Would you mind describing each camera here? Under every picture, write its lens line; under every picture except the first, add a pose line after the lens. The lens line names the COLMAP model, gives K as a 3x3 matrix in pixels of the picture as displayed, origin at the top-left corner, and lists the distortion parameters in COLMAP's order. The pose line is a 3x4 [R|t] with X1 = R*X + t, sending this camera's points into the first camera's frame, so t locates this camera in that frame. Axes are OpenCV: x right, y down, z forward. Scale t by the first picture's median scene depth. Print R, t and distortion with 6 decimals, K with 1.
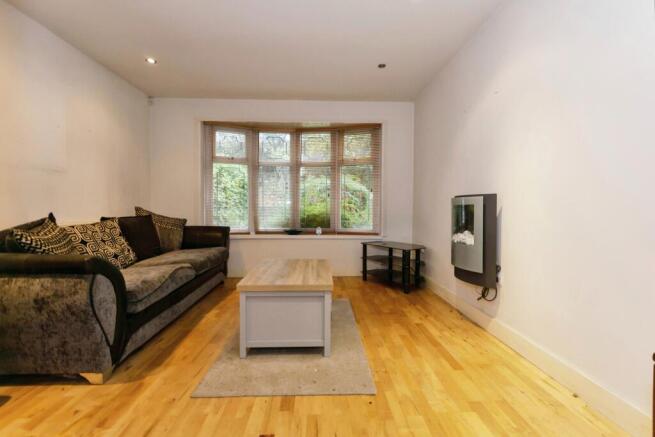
lens RADIAL K [[299.9, 0, 327.5], [0, 299.9, 218.5], [0, 0, 1]] dist [-0.001857, -0.000187]
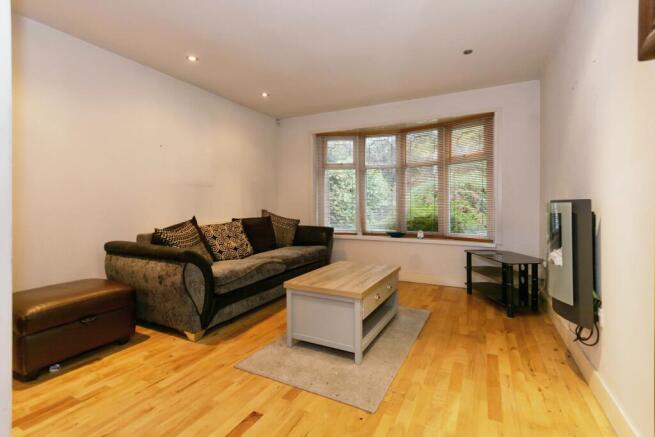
lens RADIAL K [[303.1, 0, 330.2], [0, 303.1, 210.3], [0, 0, 1]] dist [0.000122, 0.000036]
pose [[0.873286, 0.004991, -0.487182, 0.329752], [-0.013132, 0.999825, -0.013295, -0.033793], [0.487031, 0.018008, 0.873199, 0.042189]]
